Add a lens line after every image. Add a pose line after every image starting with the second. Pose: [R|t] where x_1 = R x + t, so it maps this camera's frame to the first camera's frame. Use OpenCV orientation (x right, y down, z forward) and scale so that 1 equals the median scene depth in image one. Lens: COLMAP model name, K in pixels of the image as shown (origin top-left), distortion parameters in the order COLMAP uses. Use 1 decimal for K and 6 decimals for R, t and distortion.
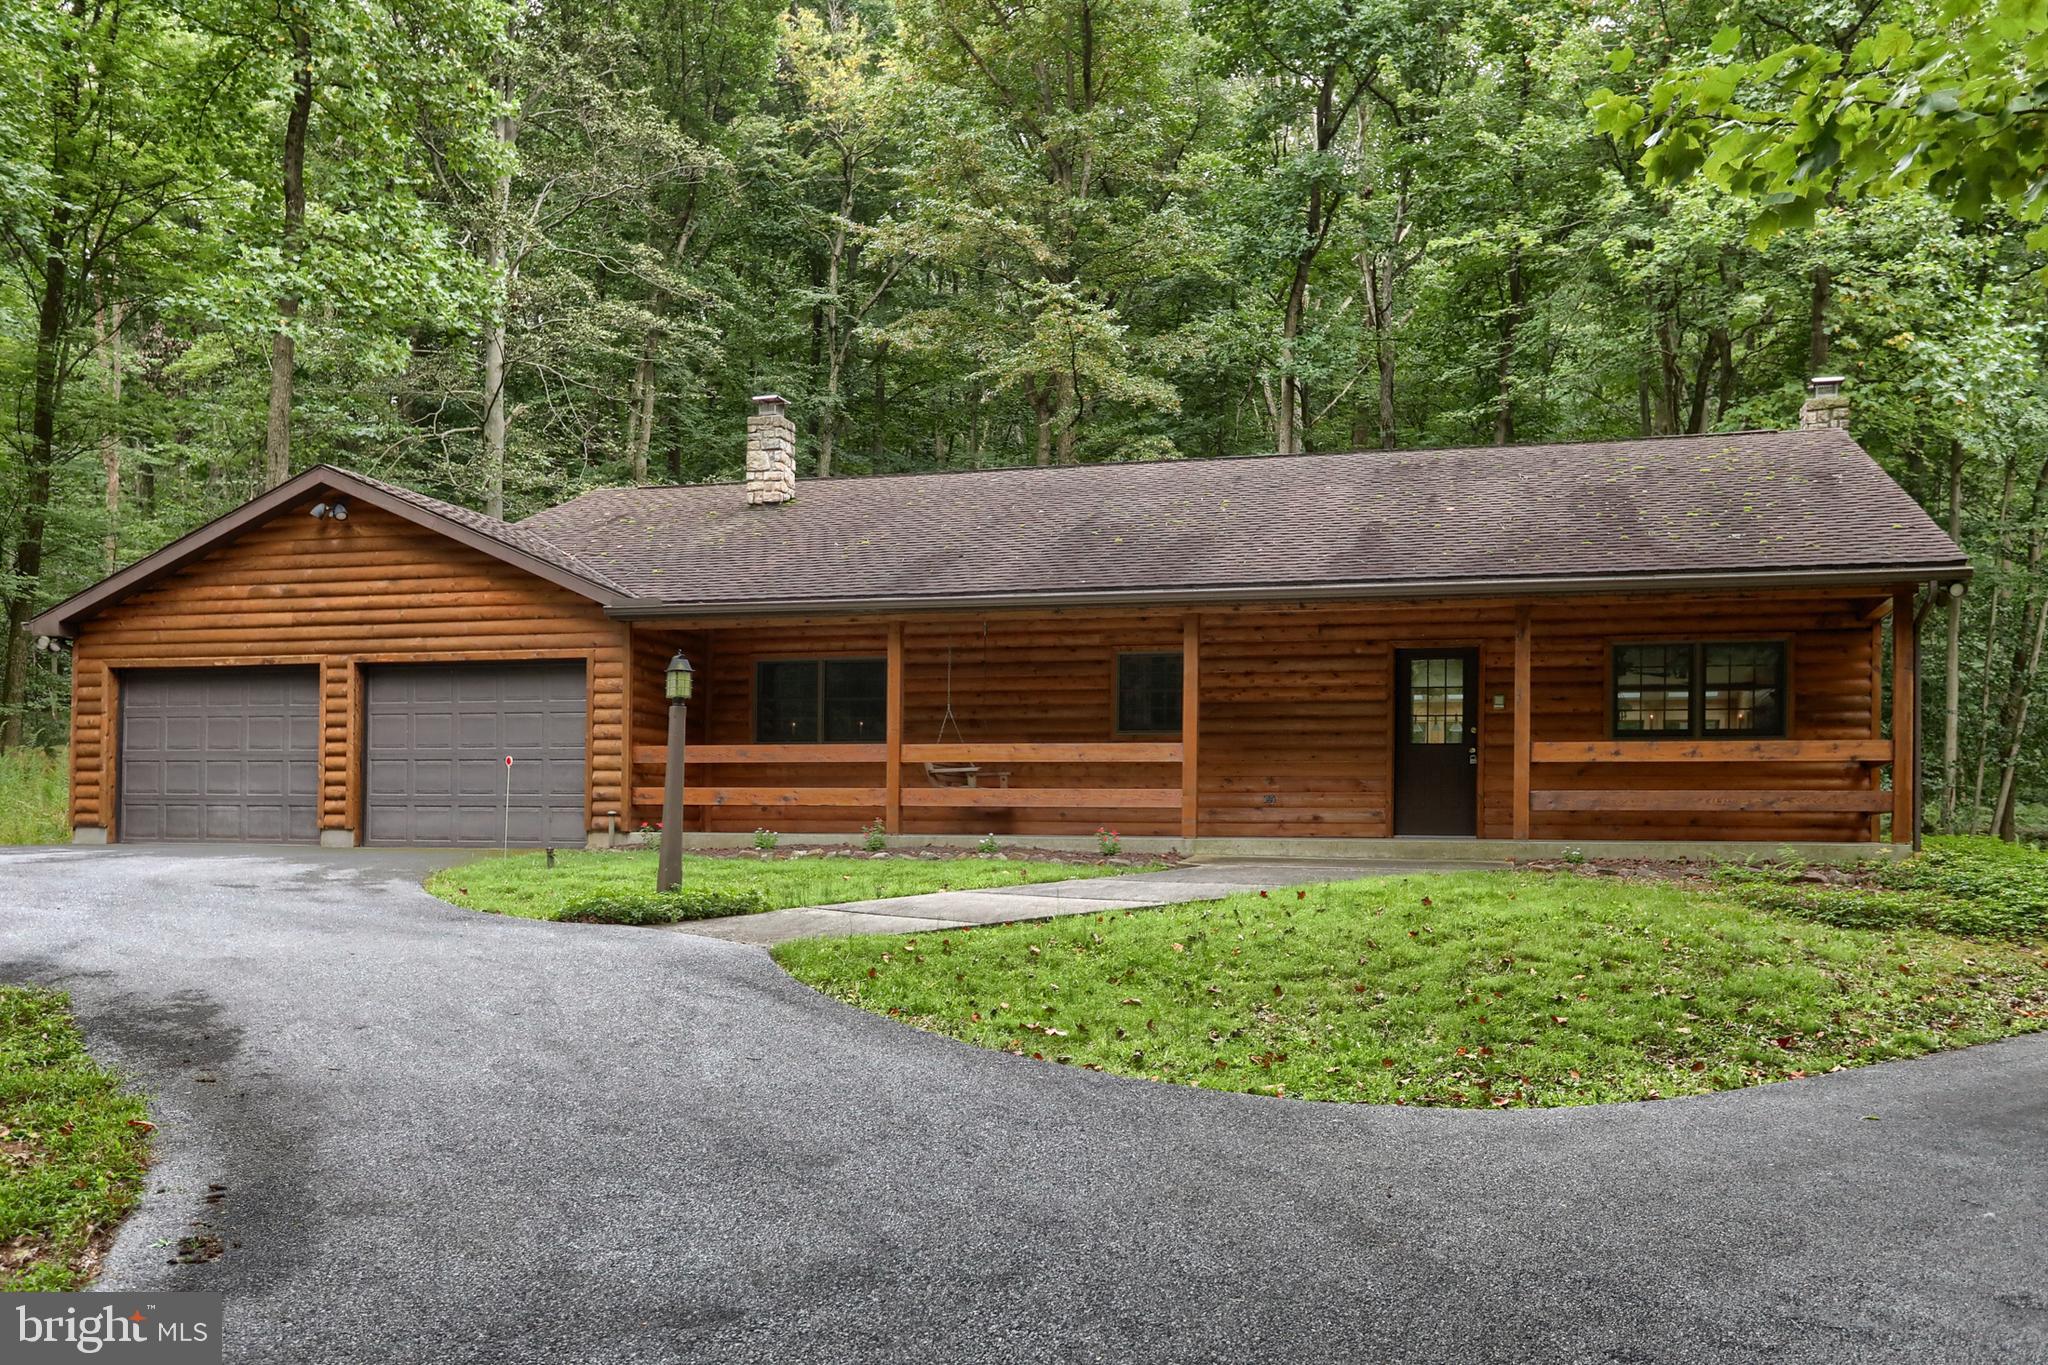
lens RADIAL K [[1637.4, 0, 1032.4], [0, 1637.4, 704.3], [0, 0, 1]] dist [0.001514, 0.014437]
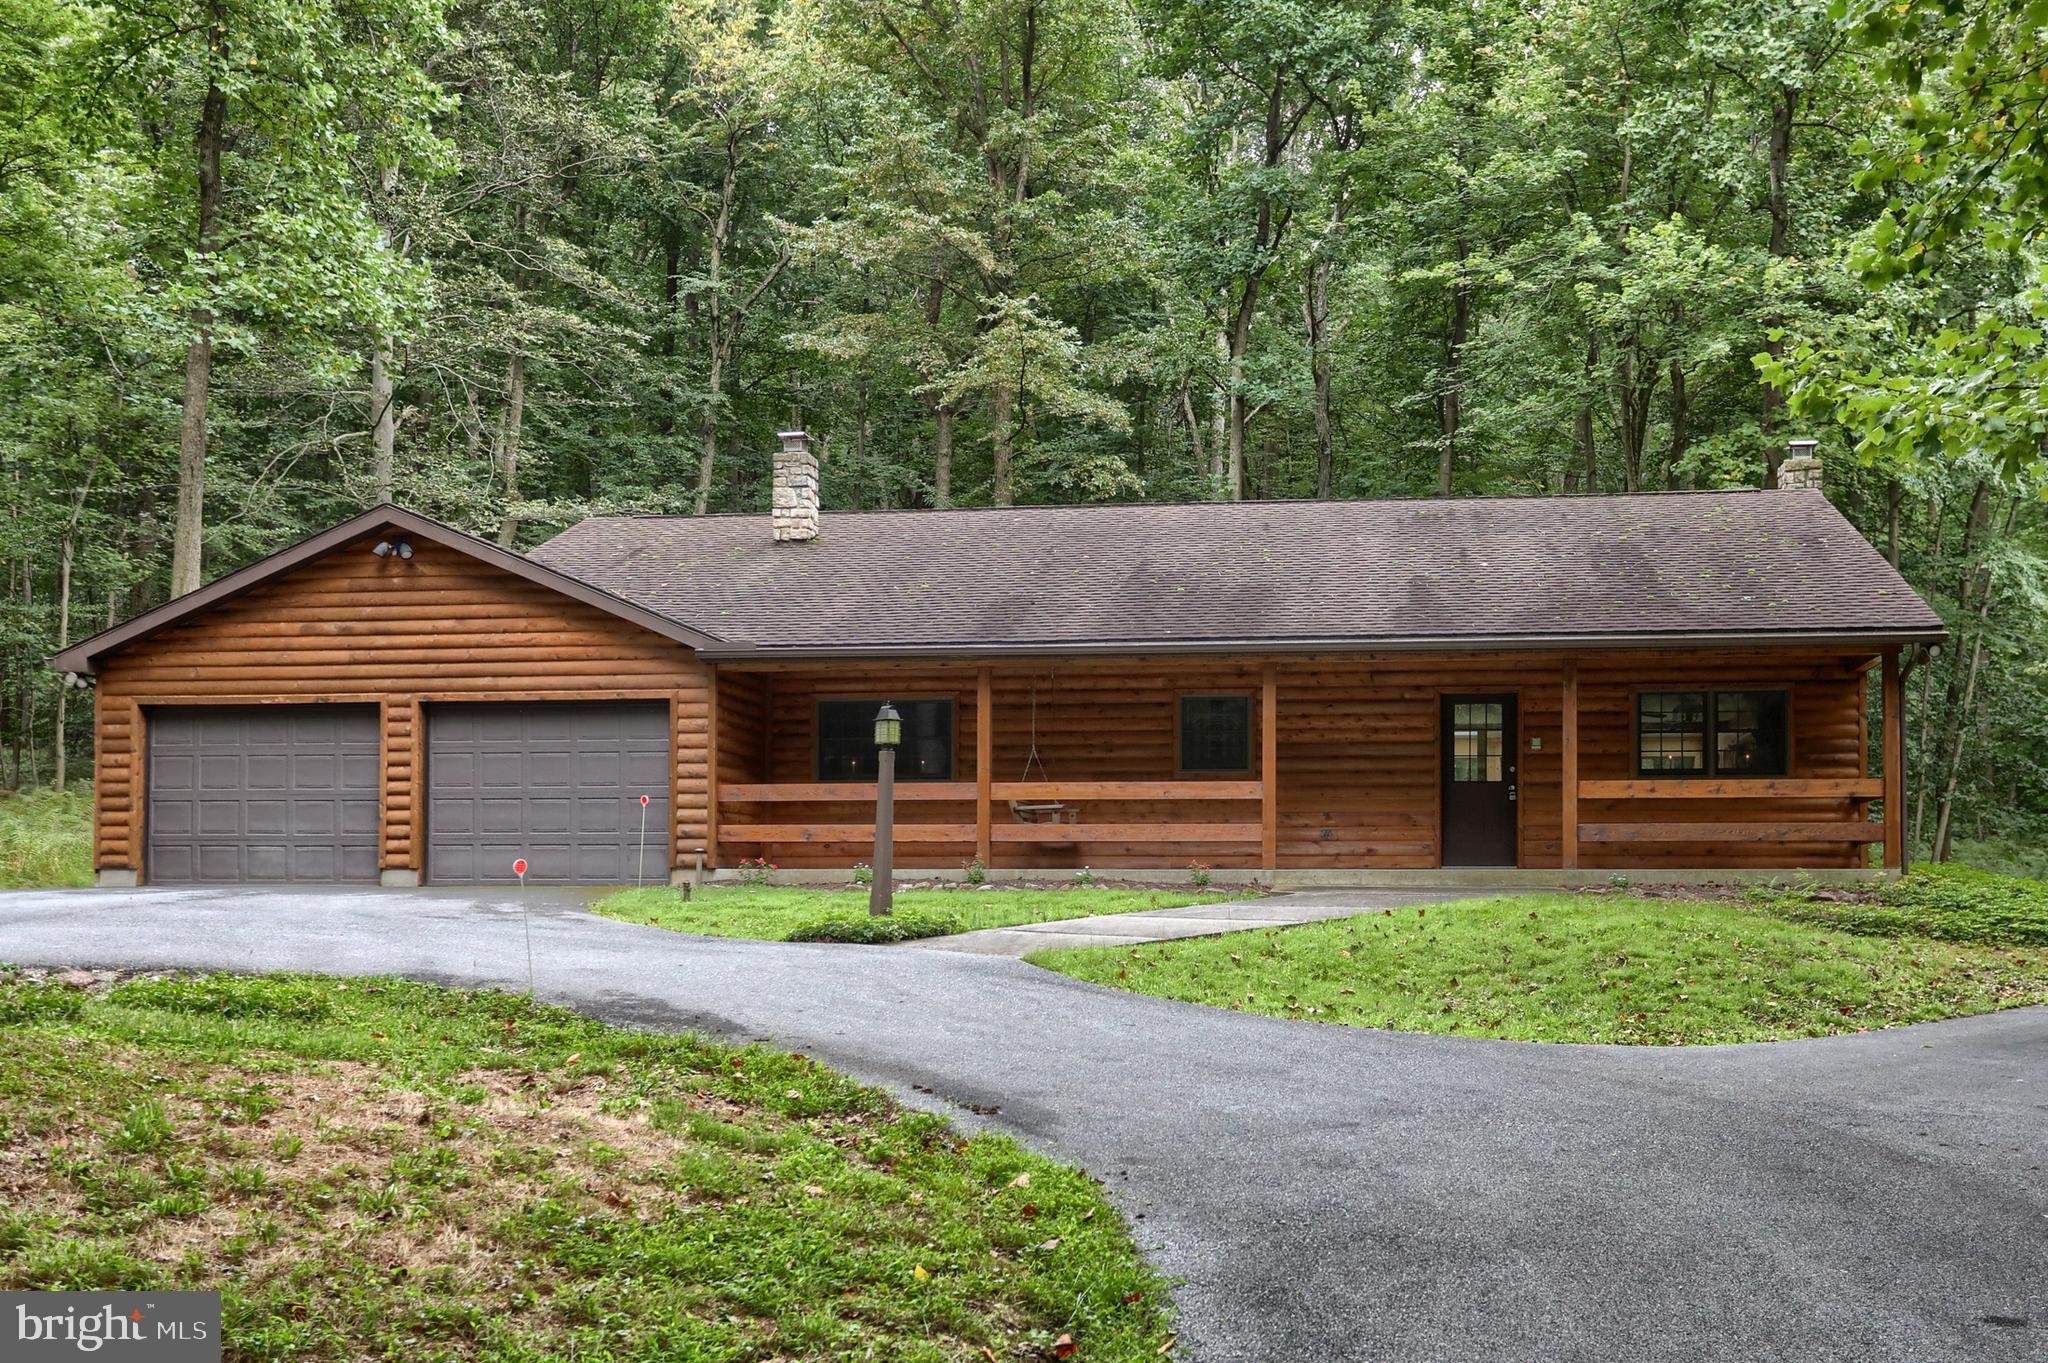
lens RADIAL K [[2011.0, 0, 1029.1], [0, 2011.0, 673.9], [0, 0, 1]] dist [0.004059, 0.000000]
pose [[0.992450, 0.005219, 0.122538, -0.186643], [-0.001960, 0.999641, -0.026708, -0.009794], [-0.122634, 0.026266, 0.992104, -0.253345]]
